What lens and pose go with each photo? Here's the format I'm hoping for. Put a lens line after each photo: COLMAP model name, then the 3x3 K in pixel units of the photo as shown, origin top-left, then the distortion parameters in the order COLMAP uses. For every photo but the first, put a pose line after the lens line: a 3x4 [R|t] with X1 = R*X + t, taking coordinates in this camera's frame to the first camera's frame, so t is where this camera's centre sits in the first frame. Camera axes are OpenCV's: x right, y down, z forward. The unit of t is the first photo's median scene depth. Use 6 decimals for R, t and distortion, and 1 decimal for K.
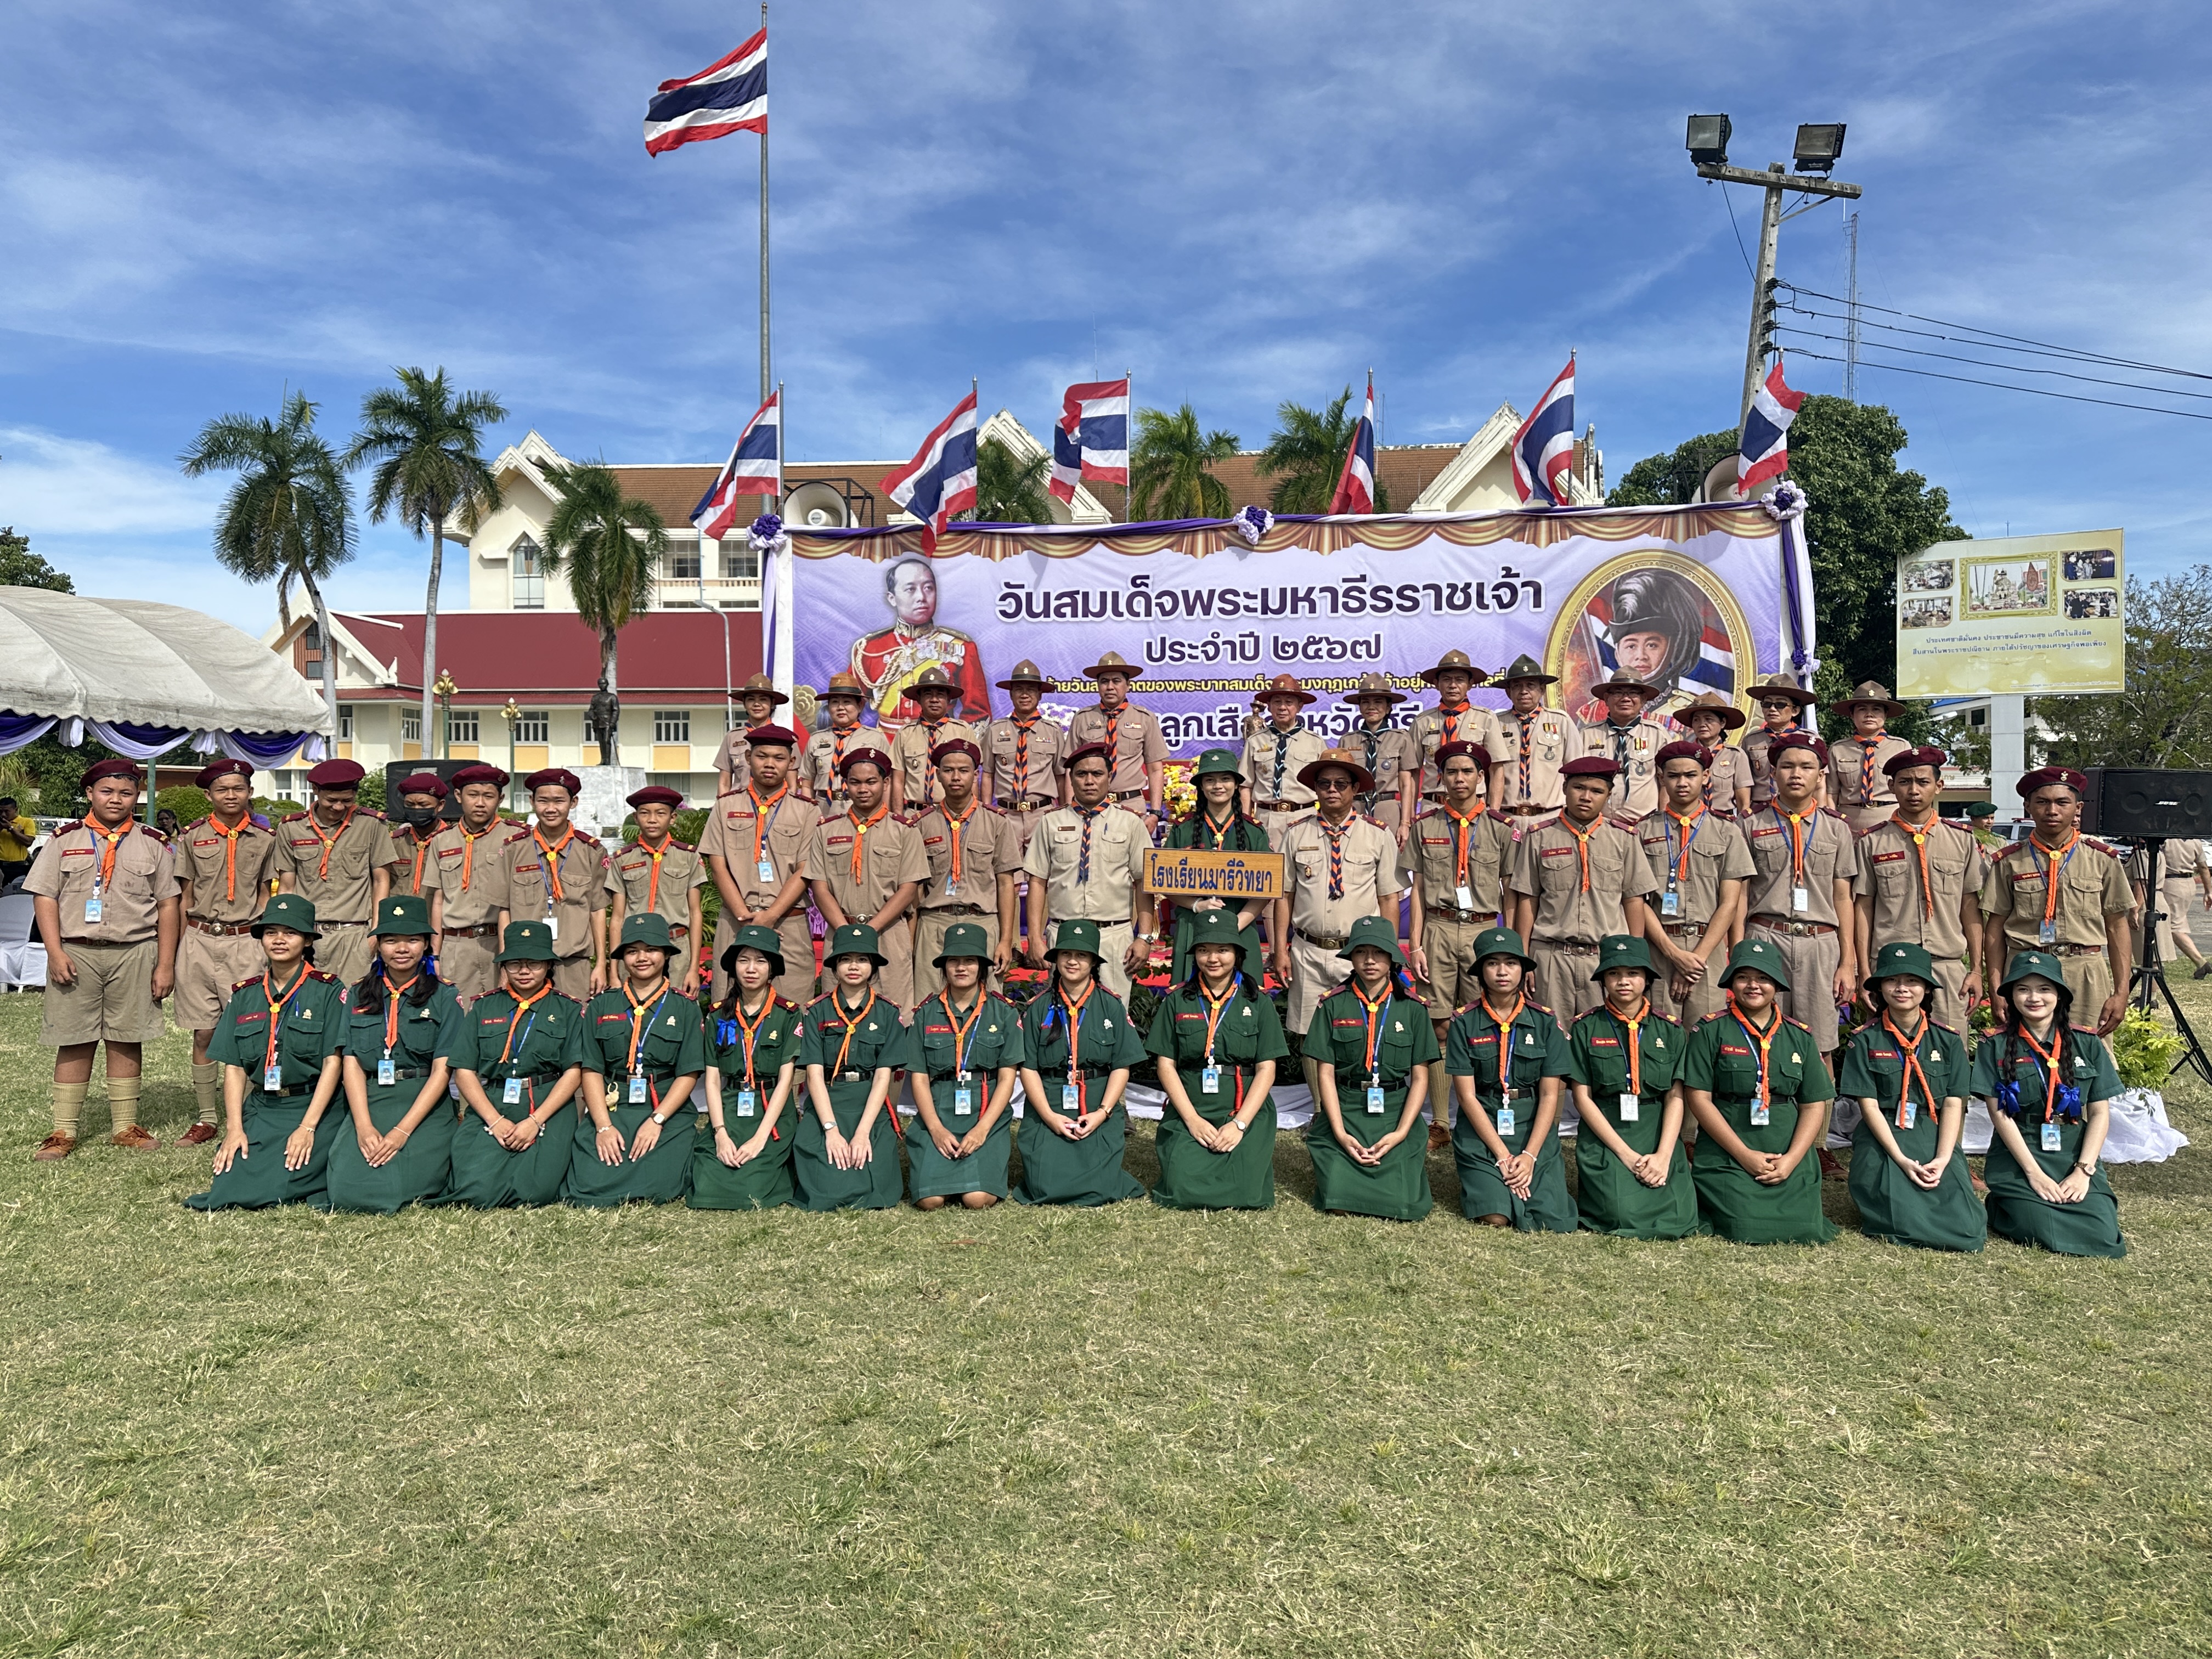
lens RADIAL K [[1566.5, 0, 1092.8], [0, 1566.5, 816.1], [0, 0, 1]] dist [0.125037, -0.205287]
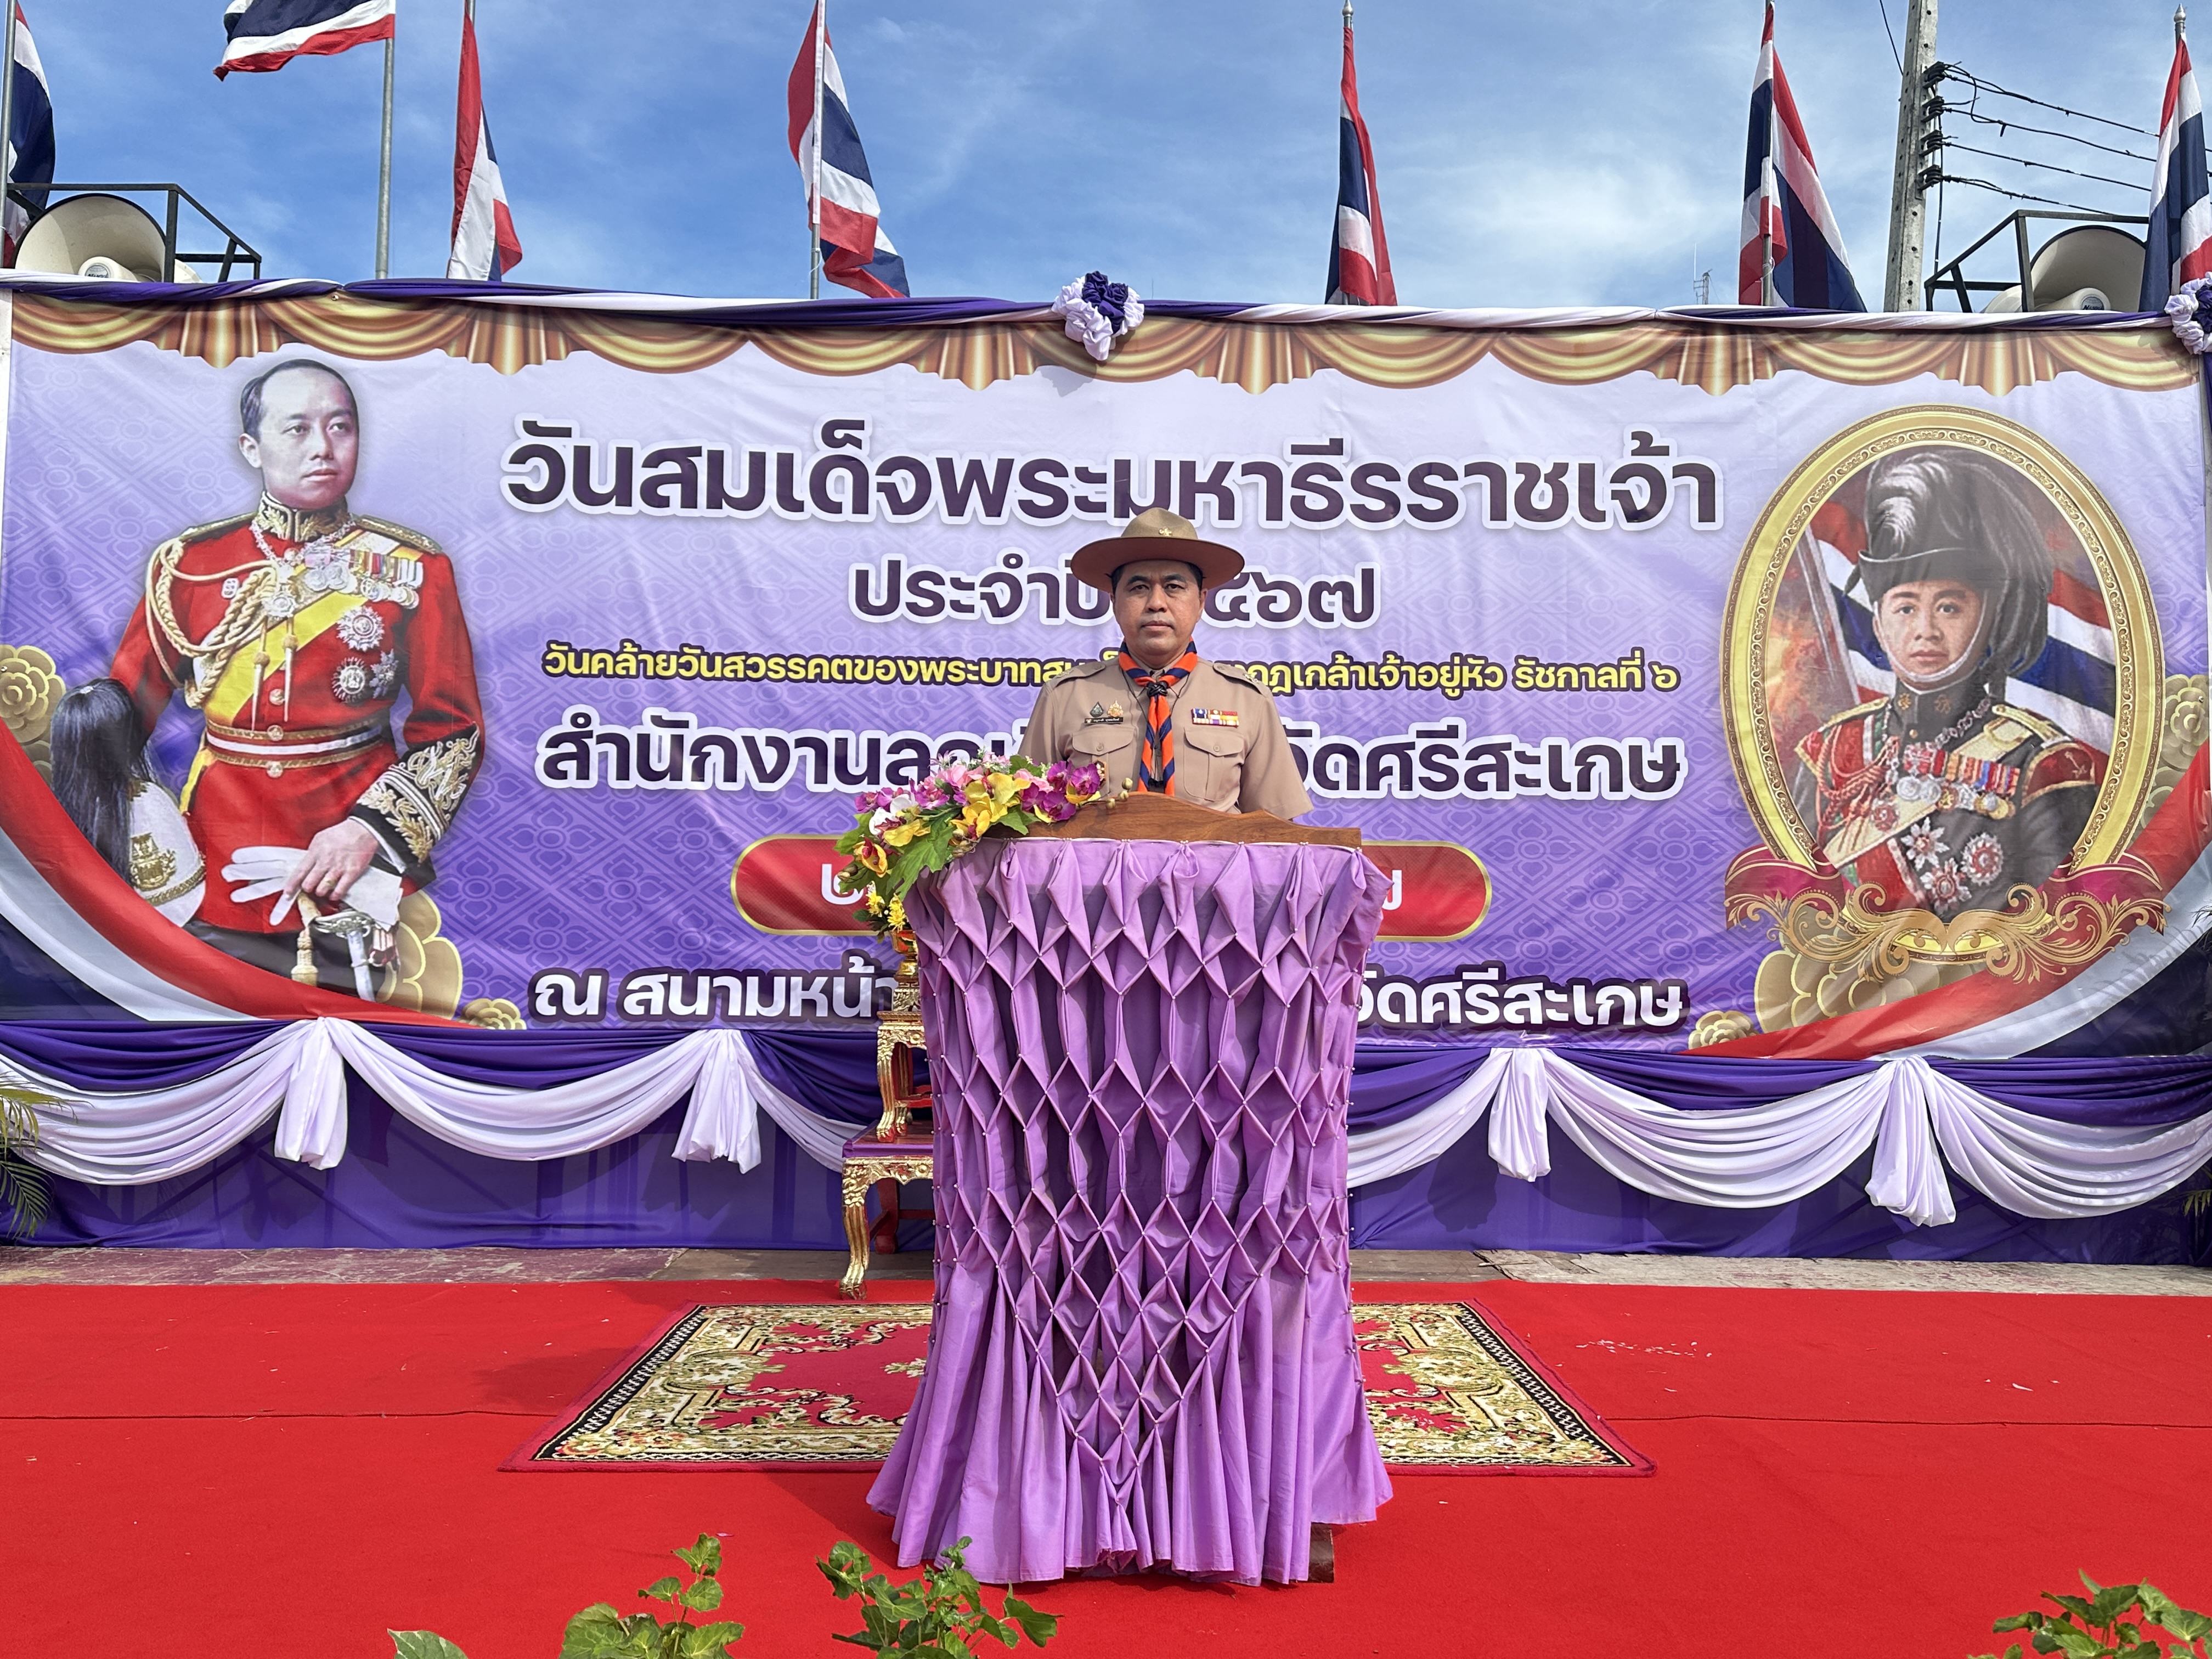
lens RADIAL K [[1902.4, 0, 1106.0], [0, 1902.4, 829.5], [0, 0, 1]] dist [0.192576, -0.433499]
pose [[0.988694, 0.018778, 0.148765, 0.025080], [-0.008939, 0.997744, -0.066536, -0.003056], [-0.149679, 0.064454, 0.986632, 0.465471]]
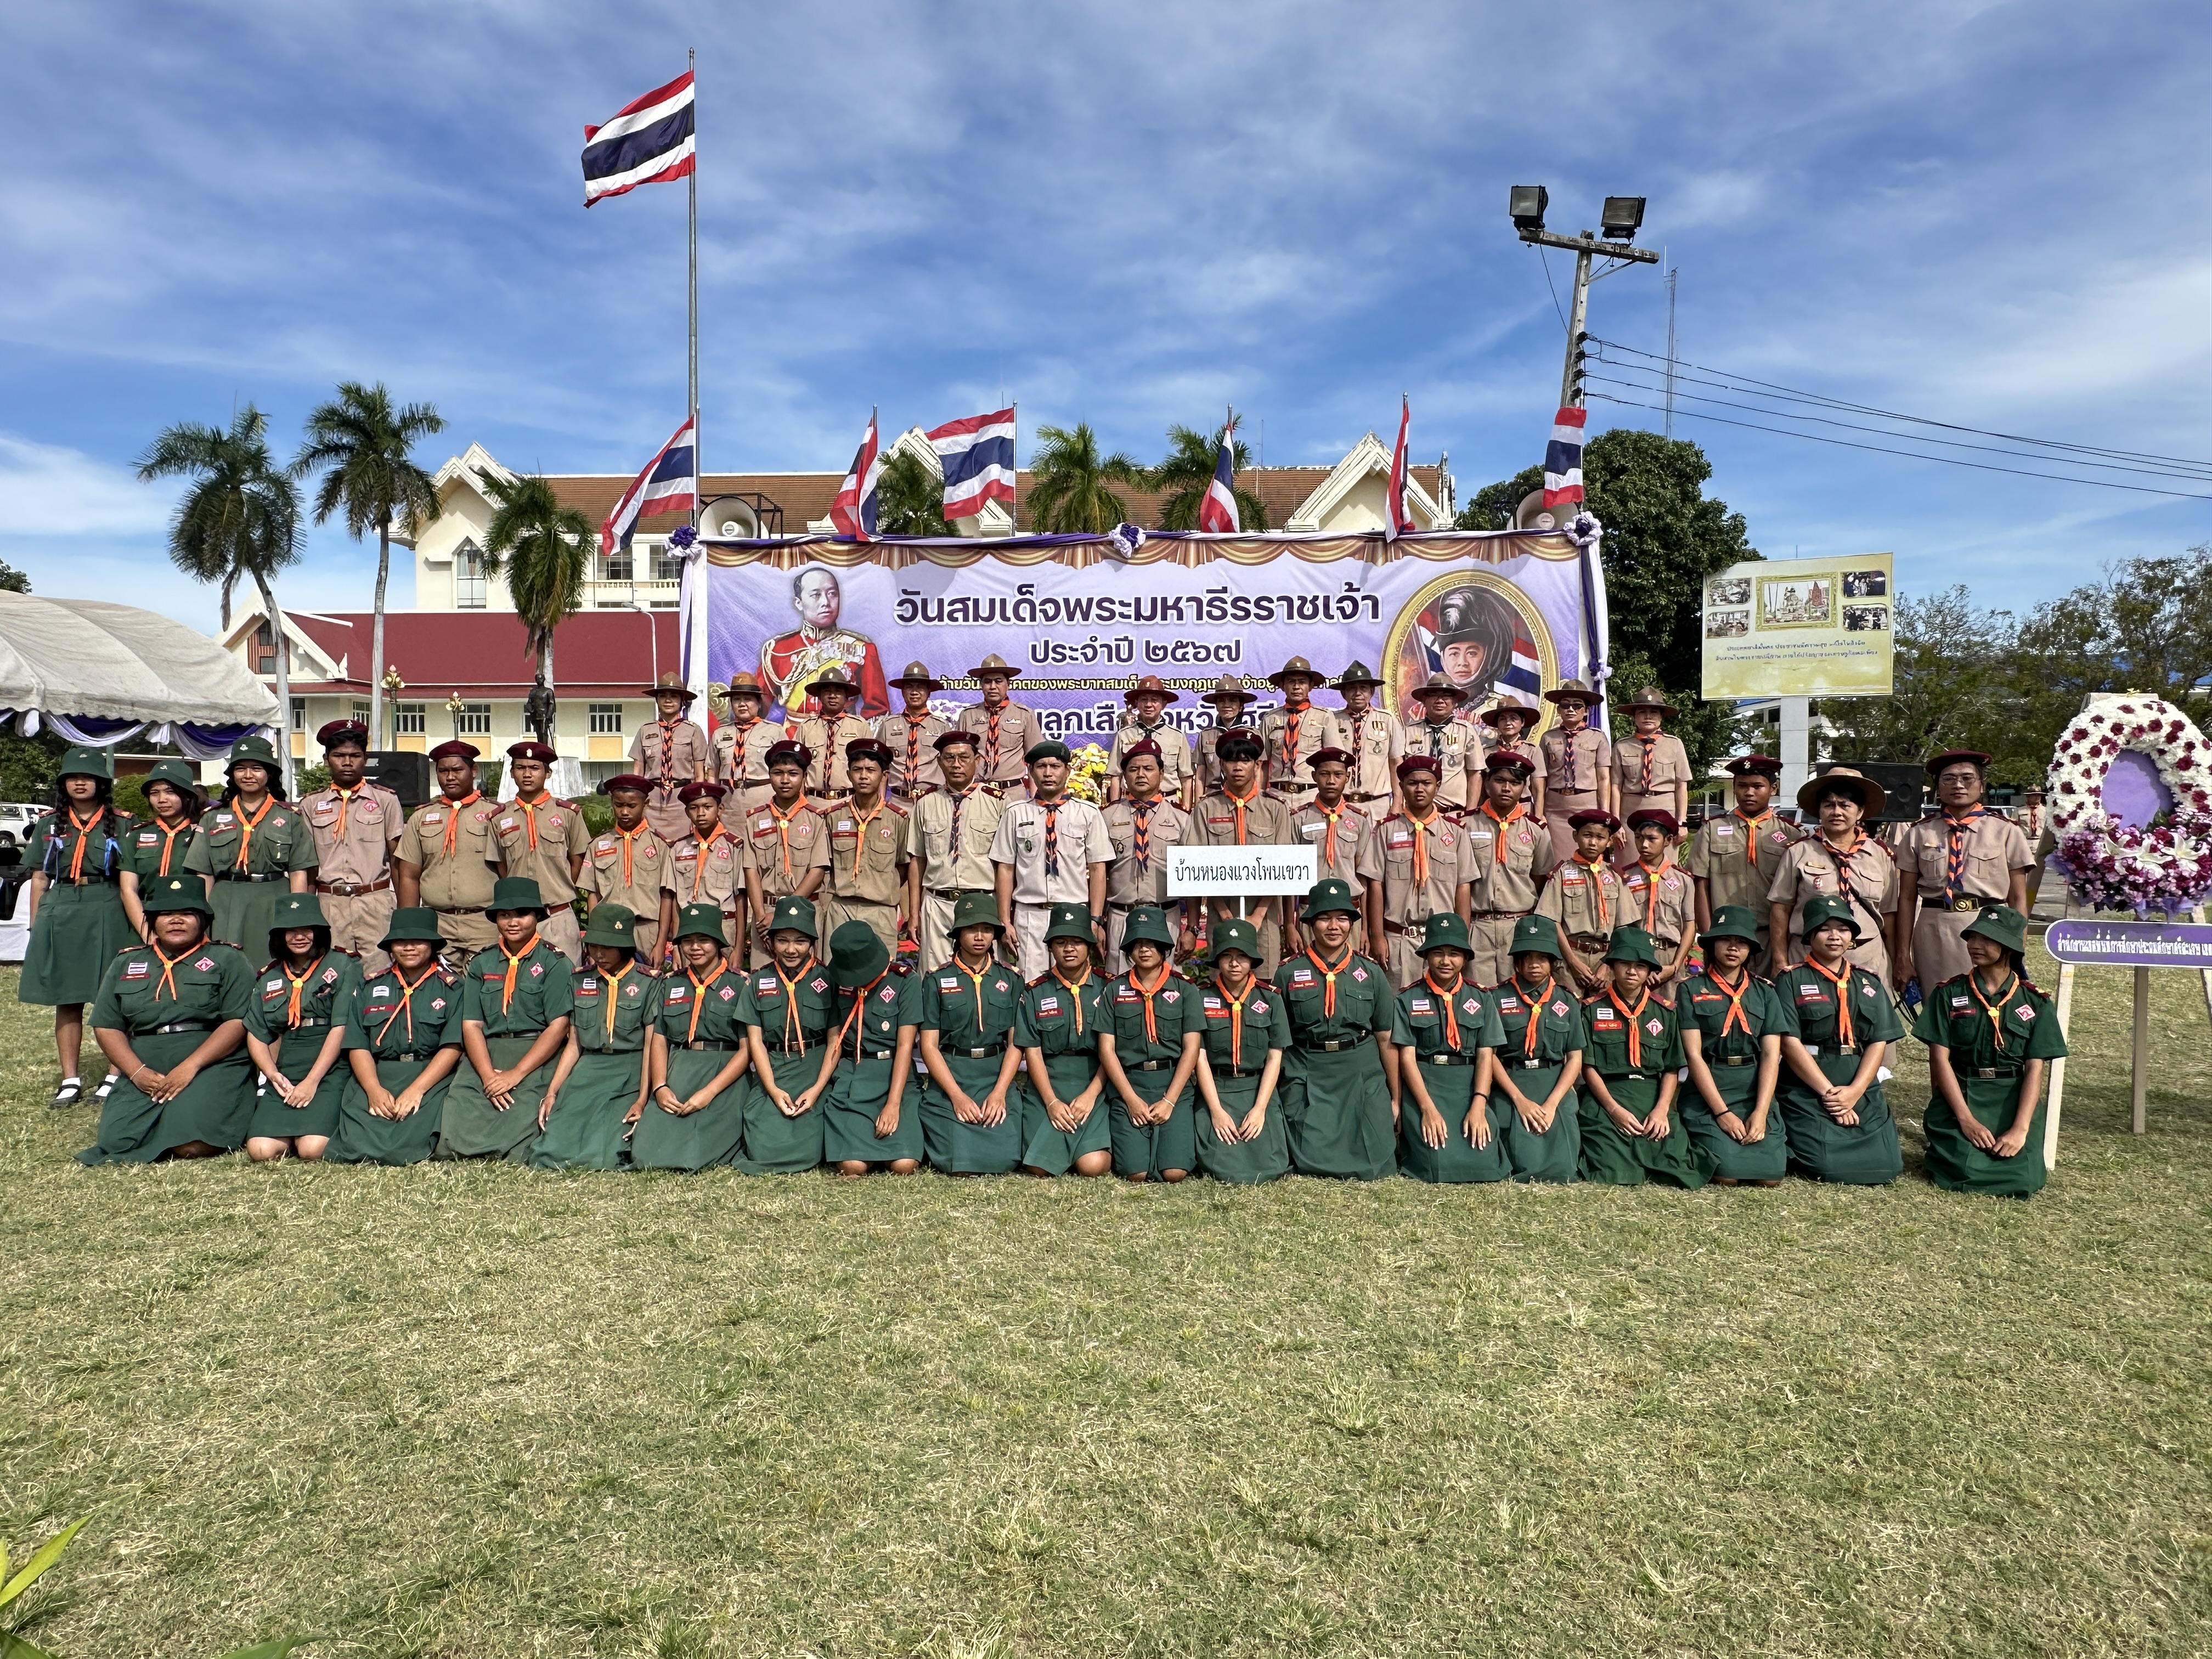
lens RADIAL K [[1444.2, 0, 1101.1], [0, 1444.2, 836.5], [0, 0, 1]] dist [-0.006447, 0.003992]
pose [[0.997603, -0.001545, 0.069185, 0.012686], [-0.000113, 0.999713, 0.023948, -0.000339], [-0.069202, -0.023899, 0.997316, -0.020193]]
